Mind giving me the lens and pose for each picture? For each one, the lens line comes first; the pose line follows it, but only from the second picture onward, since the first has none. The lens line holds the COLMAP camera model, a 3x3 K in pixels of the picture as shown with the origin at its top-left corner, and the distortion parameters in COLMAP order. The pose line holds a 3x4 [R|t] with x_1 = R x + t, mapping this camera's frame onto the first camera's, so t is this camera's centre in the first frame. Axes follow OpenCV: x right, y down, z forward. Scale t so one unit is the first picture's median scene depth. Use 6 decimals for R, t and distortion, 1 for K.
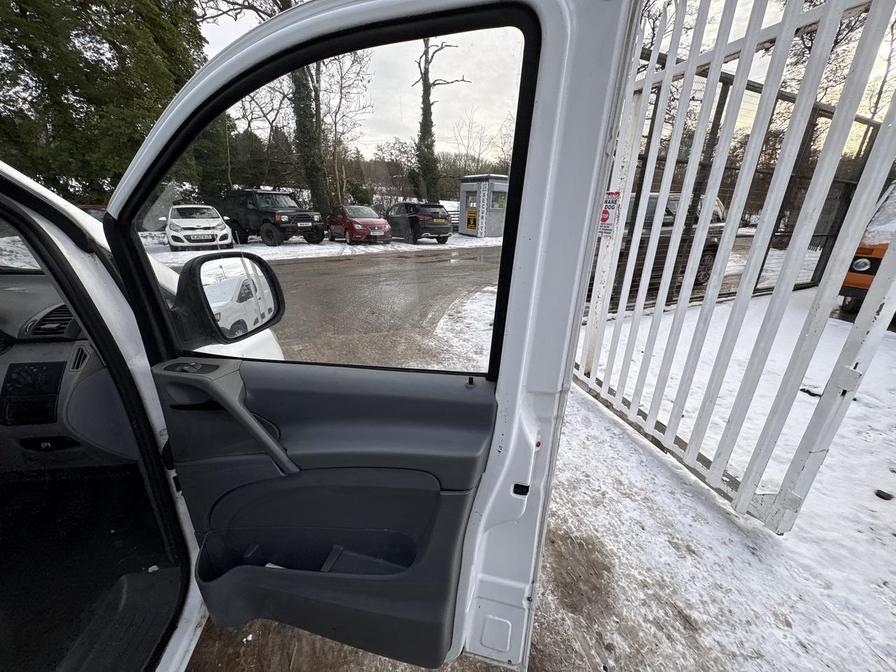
lens RADIAL K [[356.1, 0, 445.6], [0, 356.1, 335.8], [0, 0, 1]] dist [-0.000542, -0.000261]
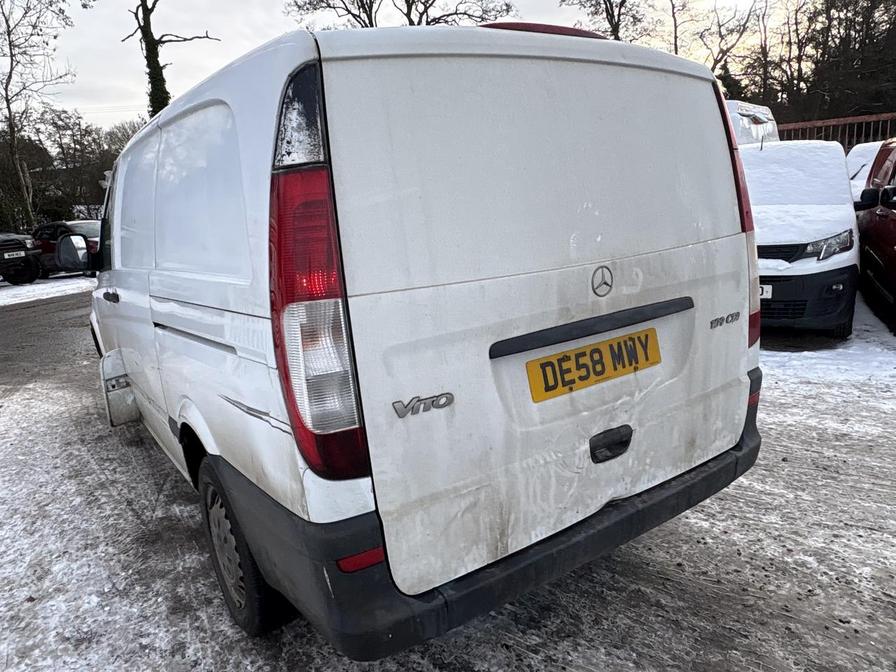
lens RADIAL K [[640.5, 0, 455.5], [0, 640.5, 338.4], [0, 0, 1]] dist [-0.007091, 0.006028]
pose [[0.897664, -0.175775, 0.404107, -0.163646], [0.229885, 0.969129, -0.089114, 0.112661], [-0.375968, 0.172893, 0.910360, -0.306300]]
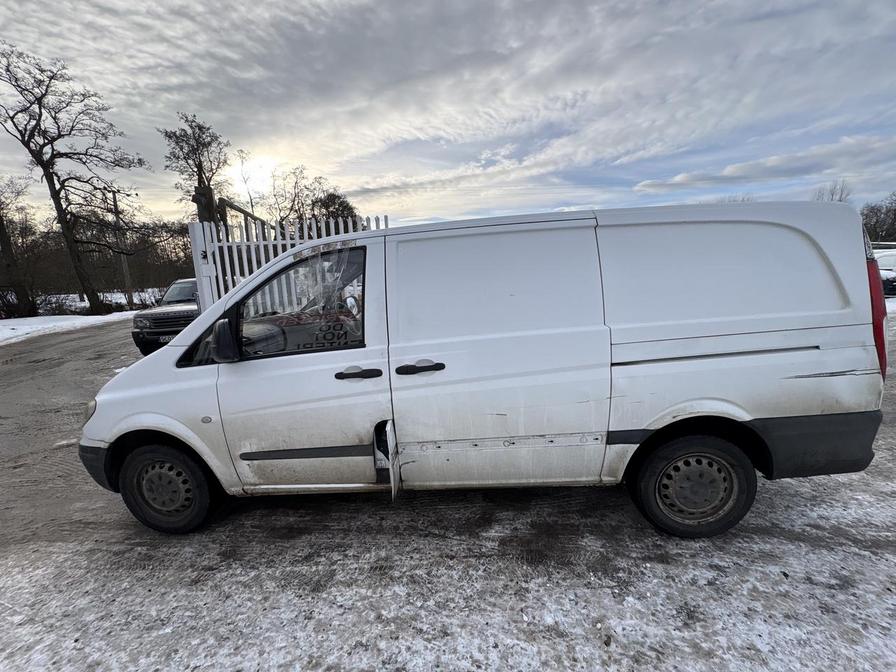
lens RADIAL K [[356.1, 0, 449.4], [0, 356.1, 328.5], [0, 0, 1]] dist [-0.000542, -0.000261]
pose [[0.233964, -0.173982, 0.956552, -0.317010], [0.381181, 0.921504, 0.074374, 0.022760], [-0.894406, 0.347218, 0.281917, -0.090976]]
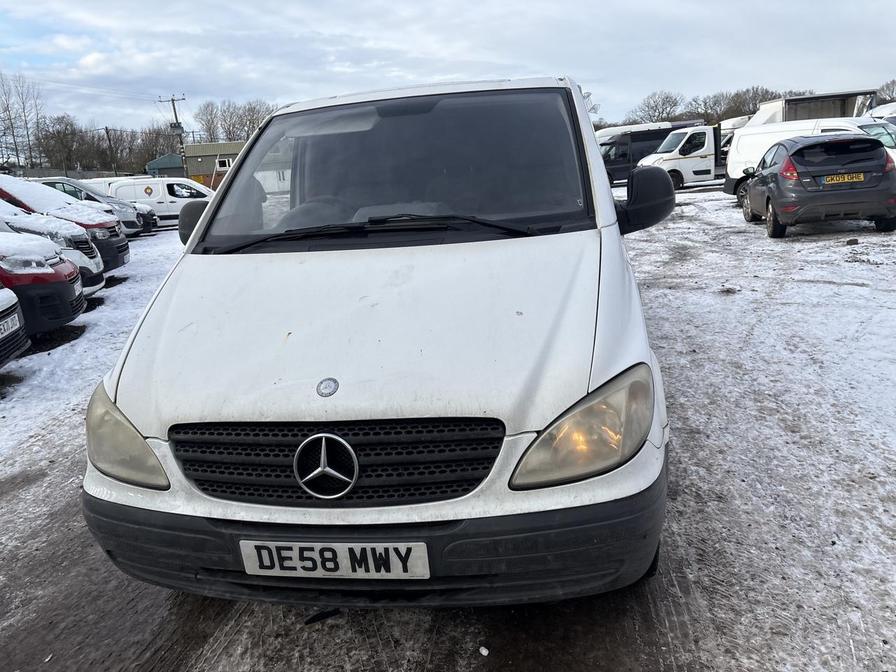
lens RADIAL K [[679.7, 0, 450.2], [0, 679.7, 329.4], [0, 0, 1]] dist [0.053843, -0.050766]
pose [[-0.950855, -0.018893, 0.309060, -0.203722], [0.162884, 0.818348, 0.551158, -0.091421], [-0.263332, 0.574412, -0.775053, 0.243484]]
